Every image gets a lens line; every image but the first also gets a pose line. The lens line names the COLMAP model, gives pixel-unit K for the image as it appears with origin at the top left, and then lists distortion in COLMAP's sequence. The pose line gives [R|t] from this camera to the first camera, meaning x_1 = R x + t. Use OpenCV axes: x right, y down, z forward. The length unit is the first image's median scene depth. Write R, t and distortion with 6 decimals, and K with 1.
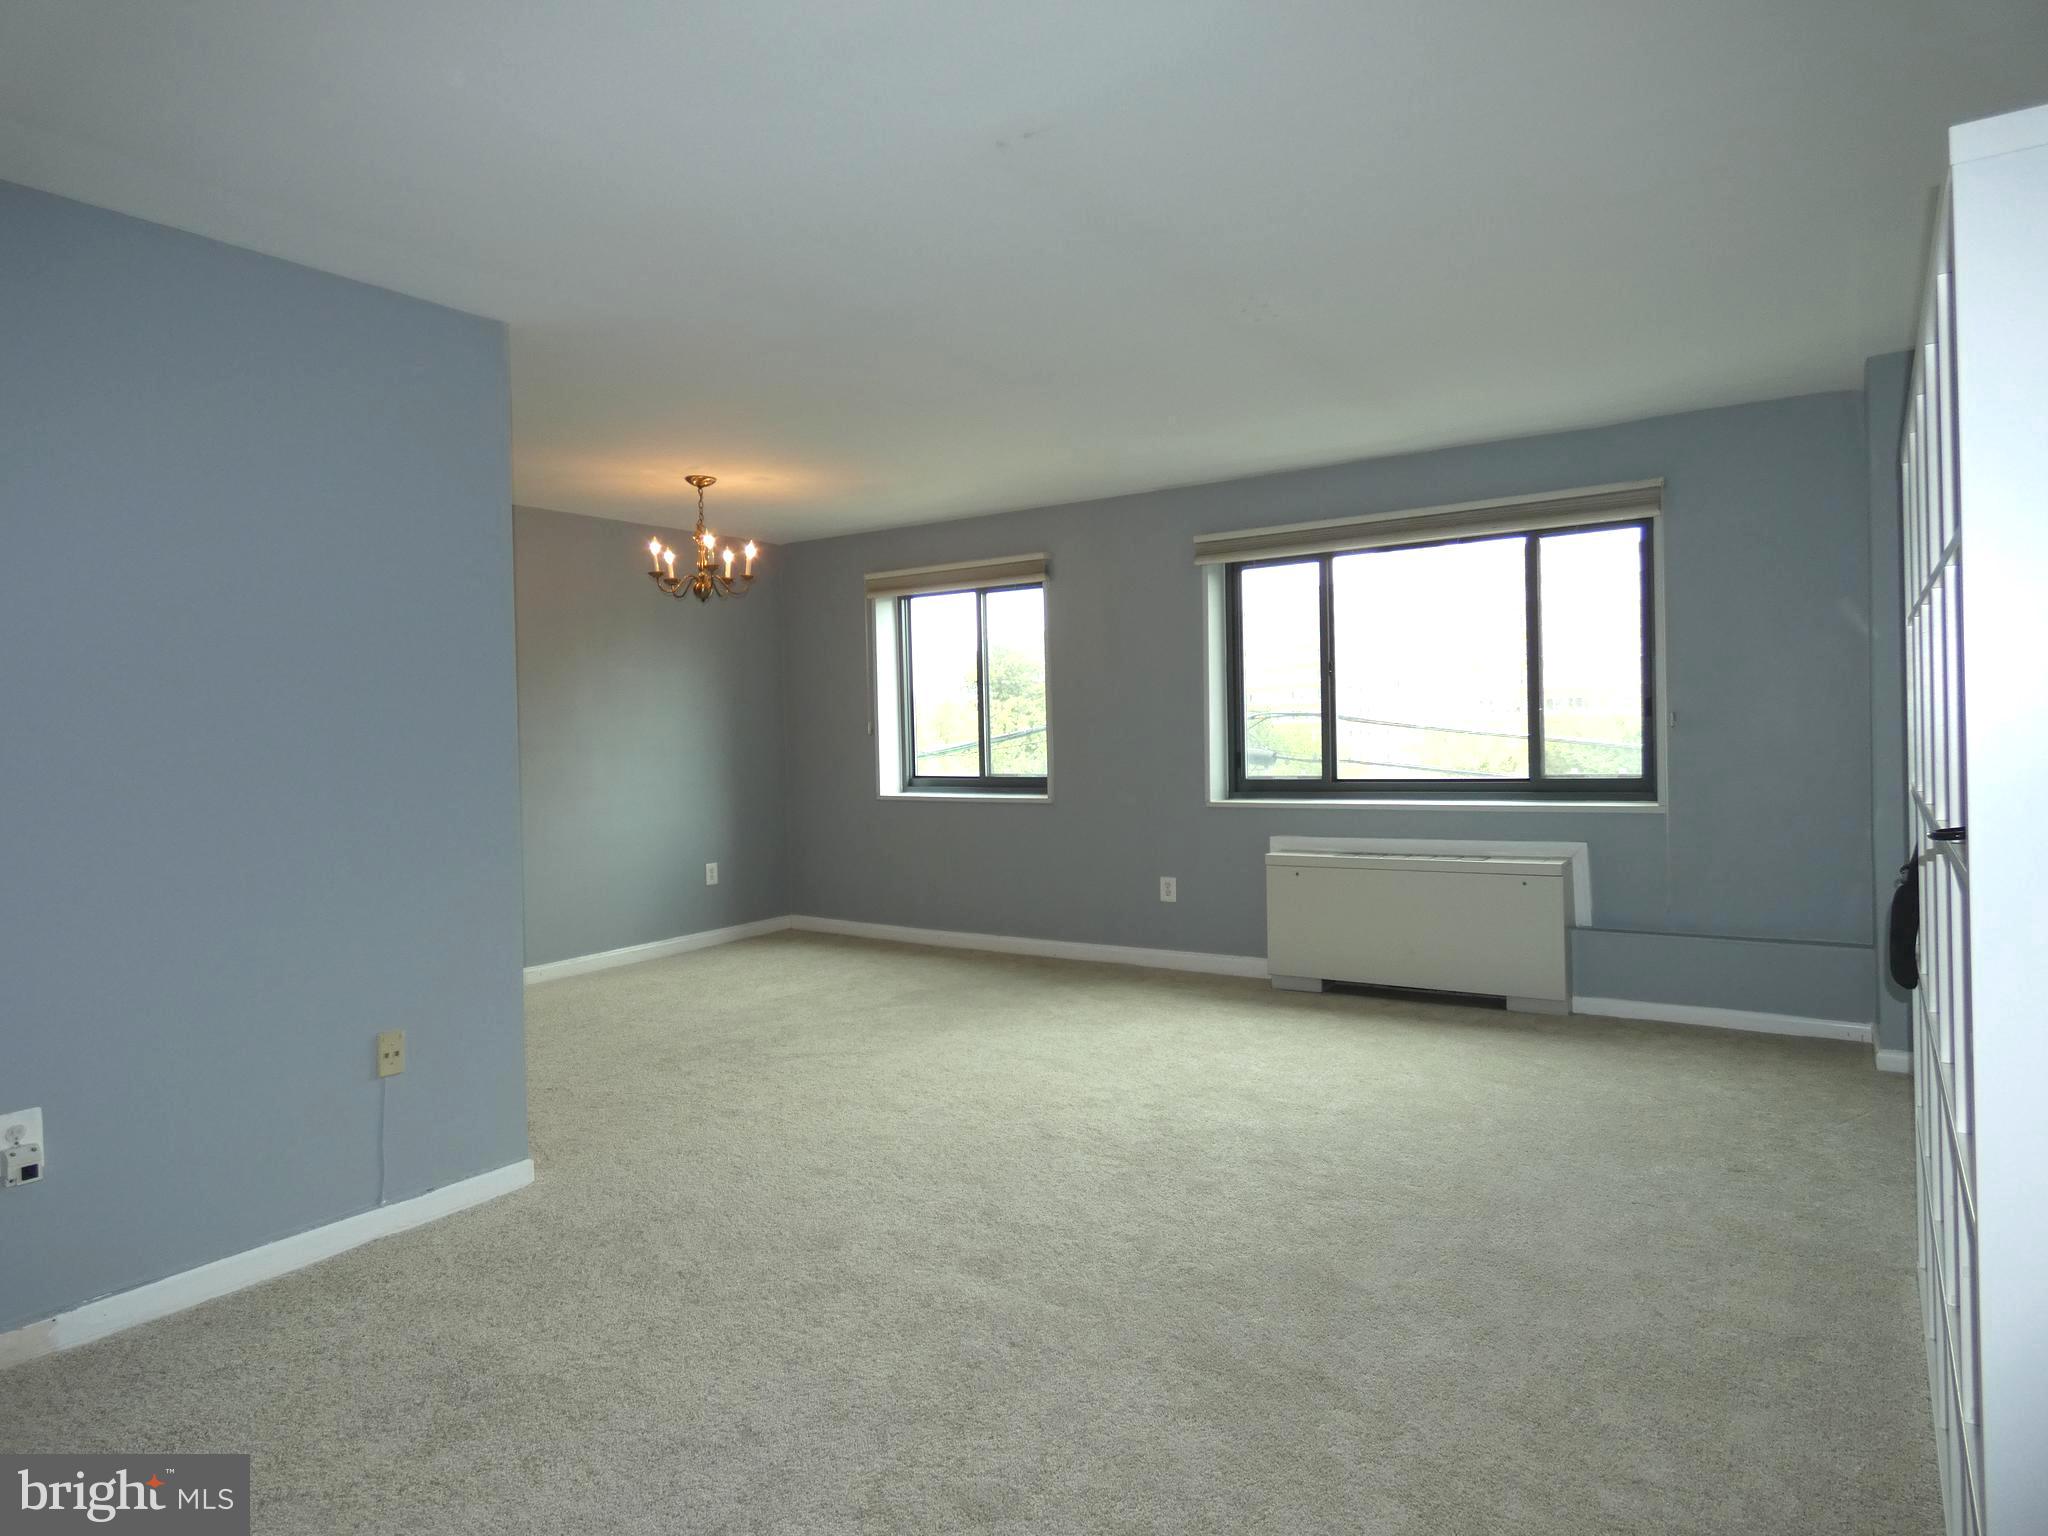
lens RADIAL K [[1227.0, 0, 1017.8], [0, 1227.0, 783.2], [0, 0, 1]] dist [-0.005250, -0.011864]
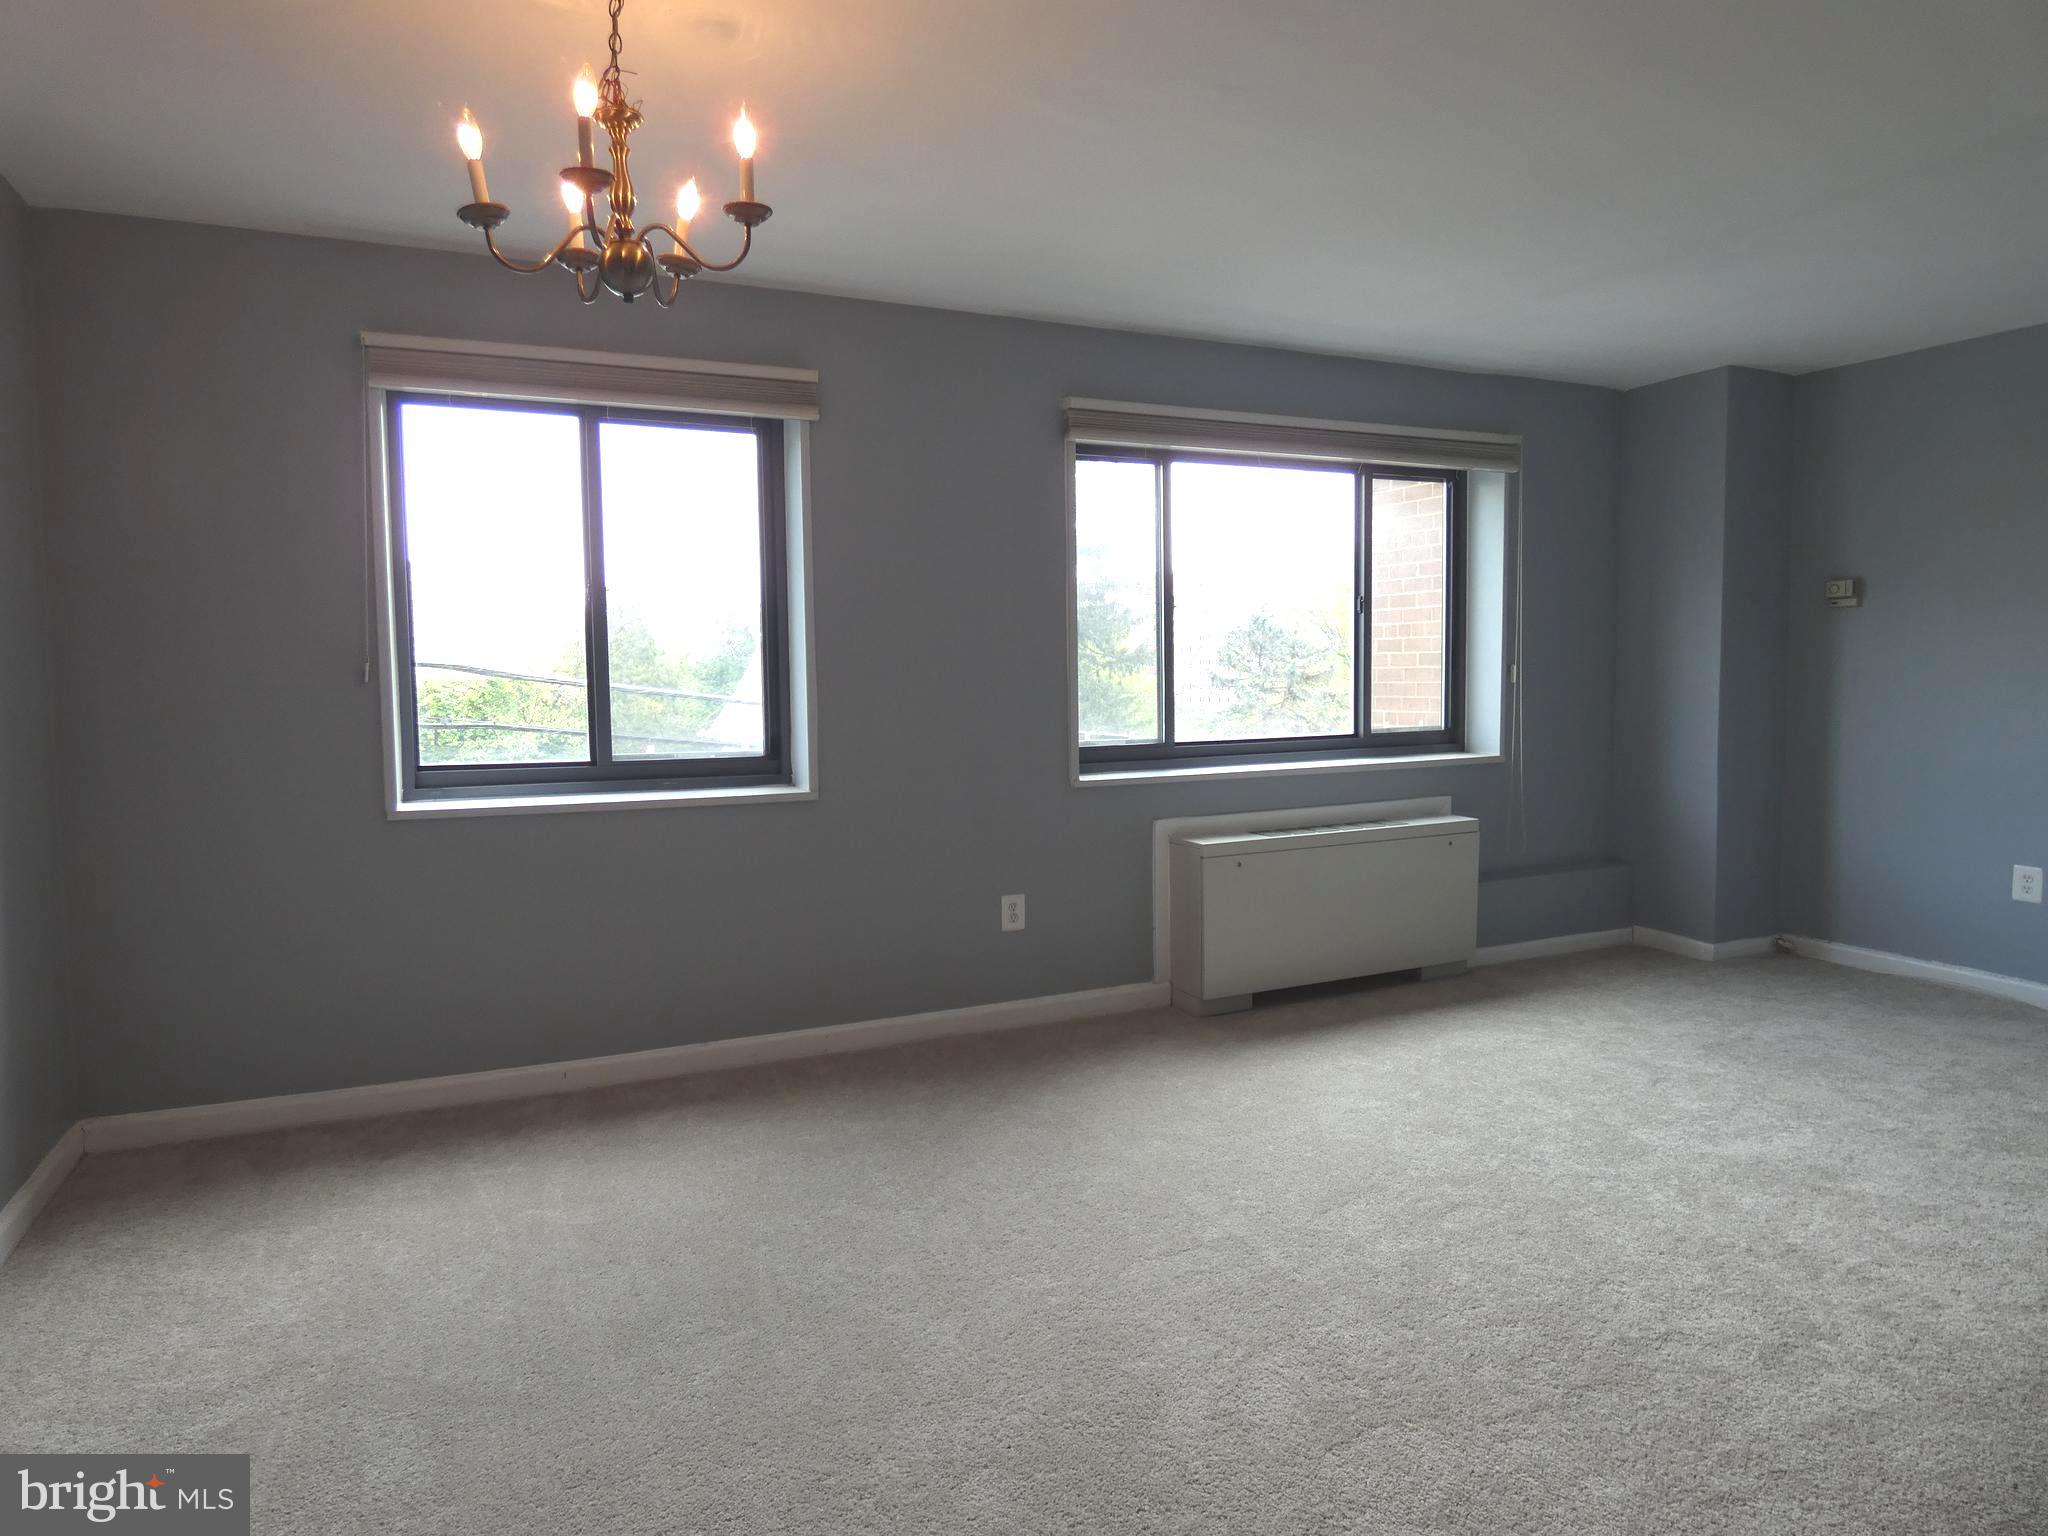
lens RADIAL K [[1227.0, 0, 1015.9], [0, 1227.0, 770.2], [0, 0, 1]] dist [-0.005250, -0.011864]
pose [[0.521274, -0.038775, 0.852508, -0.465911], [0.041871, 0.998926, 0.019832, -0.005517], [-0.852362, 0.025357, 0.522337, 0.663533]]
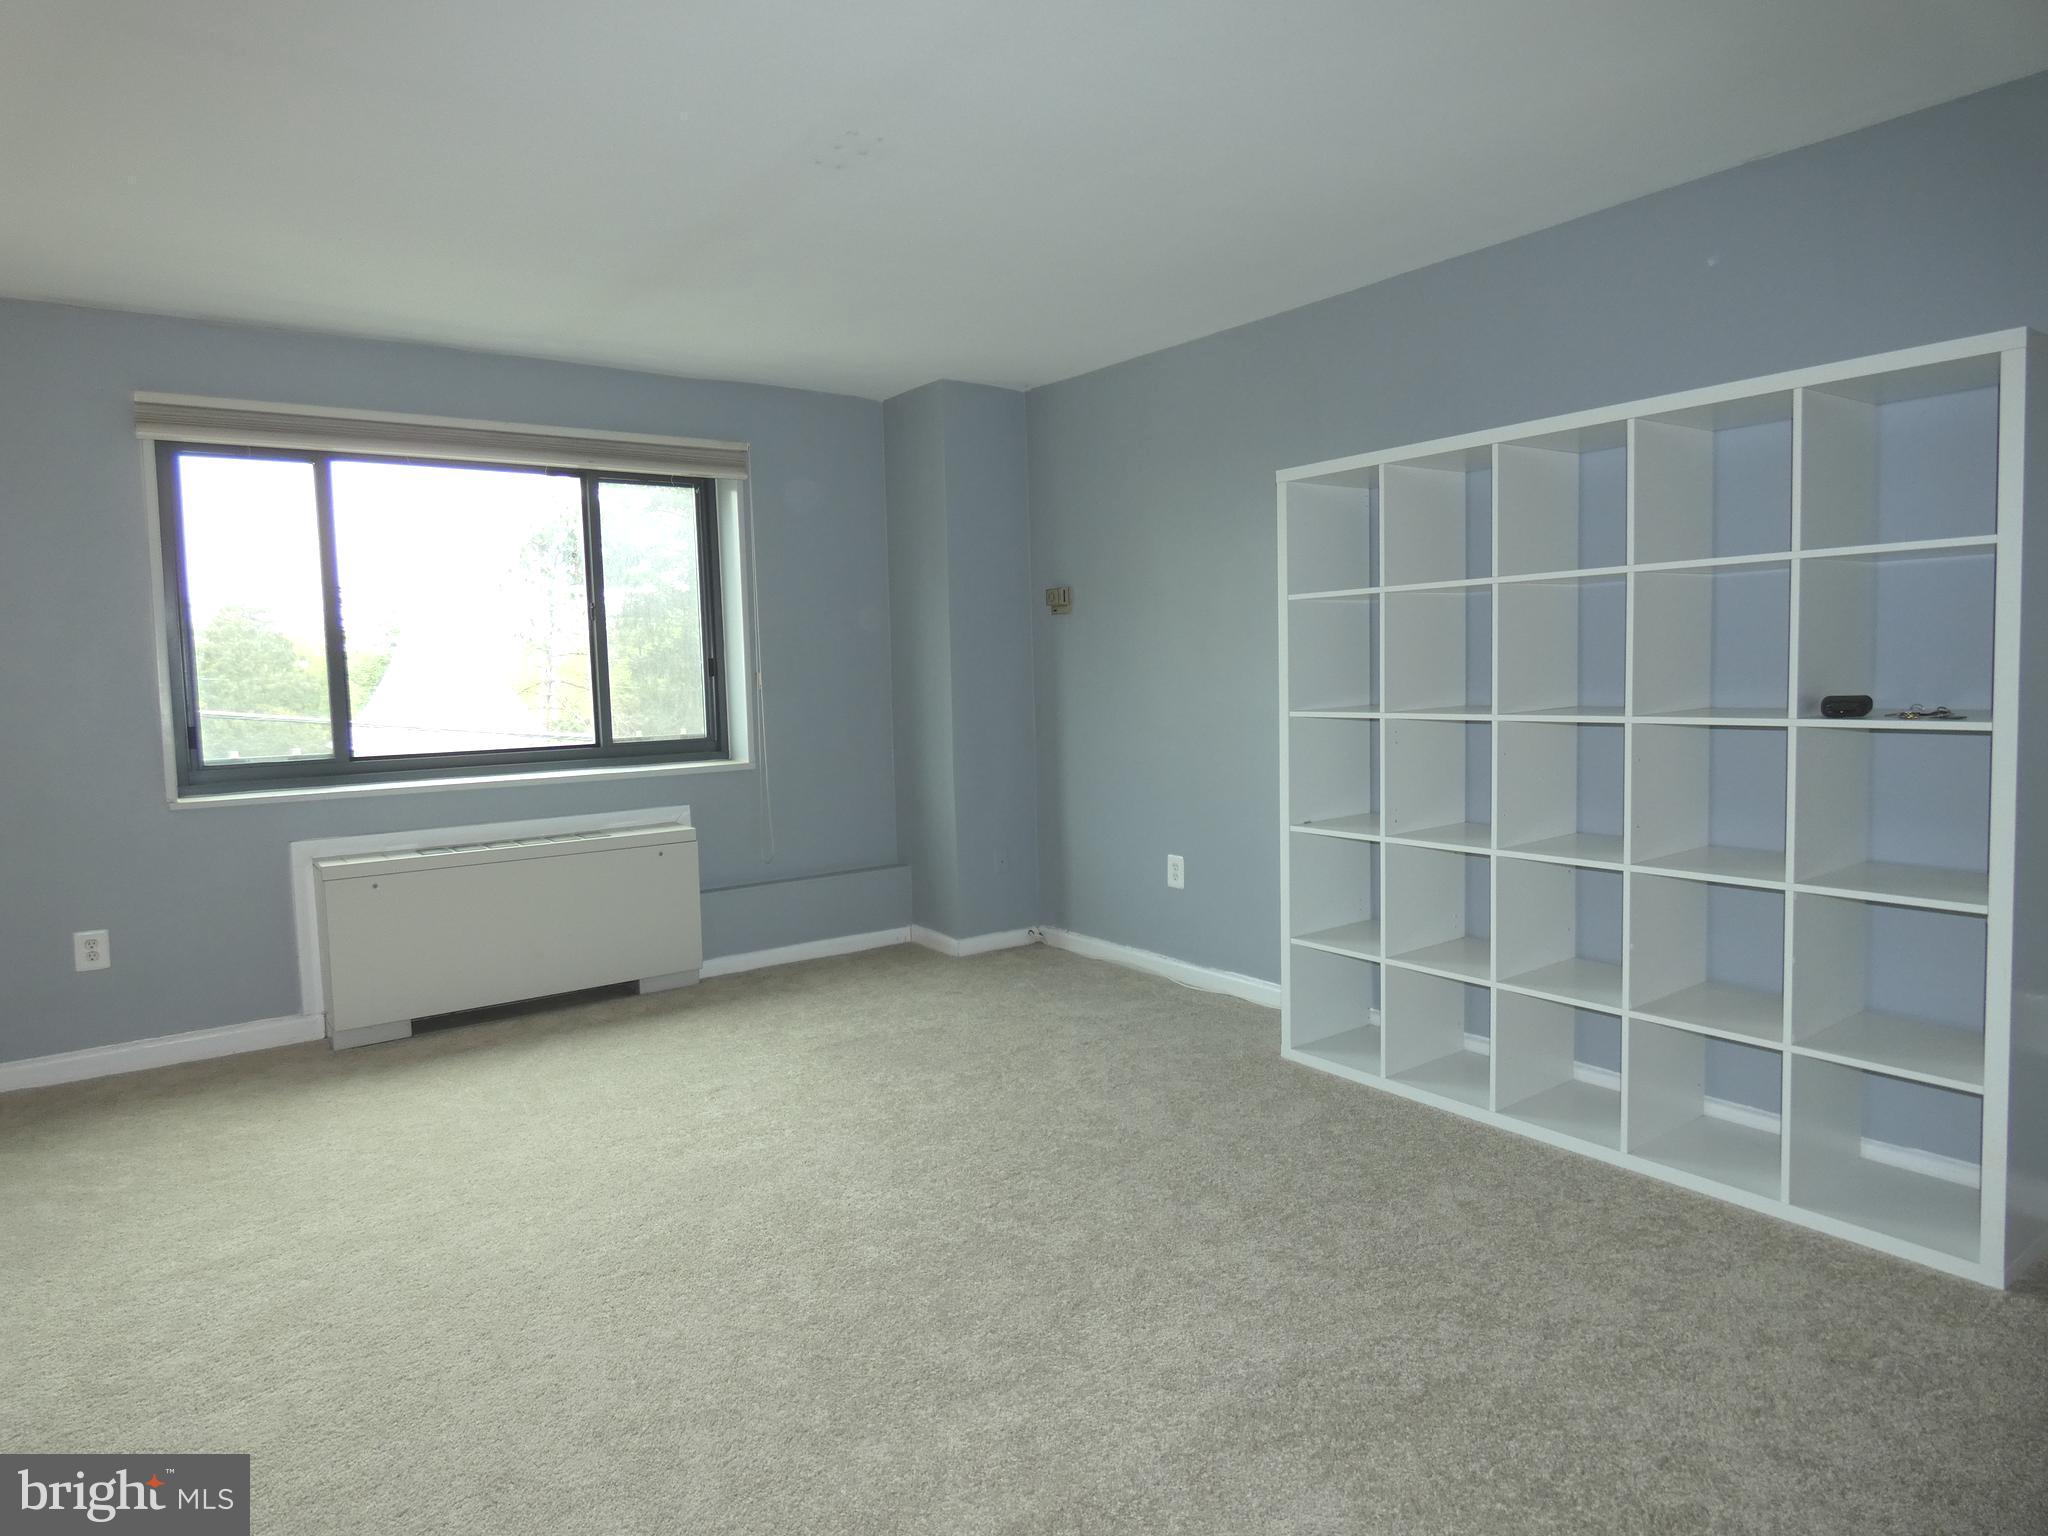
lens RADIAL K [[1227.0, 0, 1029.1], [0, 1227.0, 767.3], [0, 0, 1]] dist [-0.005250, -0.011864]
pose [[0.319483, -0.050138, 0.946265, -0.312871], [0.058534, 0.997736, 0.033102, 0.001870], [-0.945782, 0.044813, 0.321695, 0.362229]]
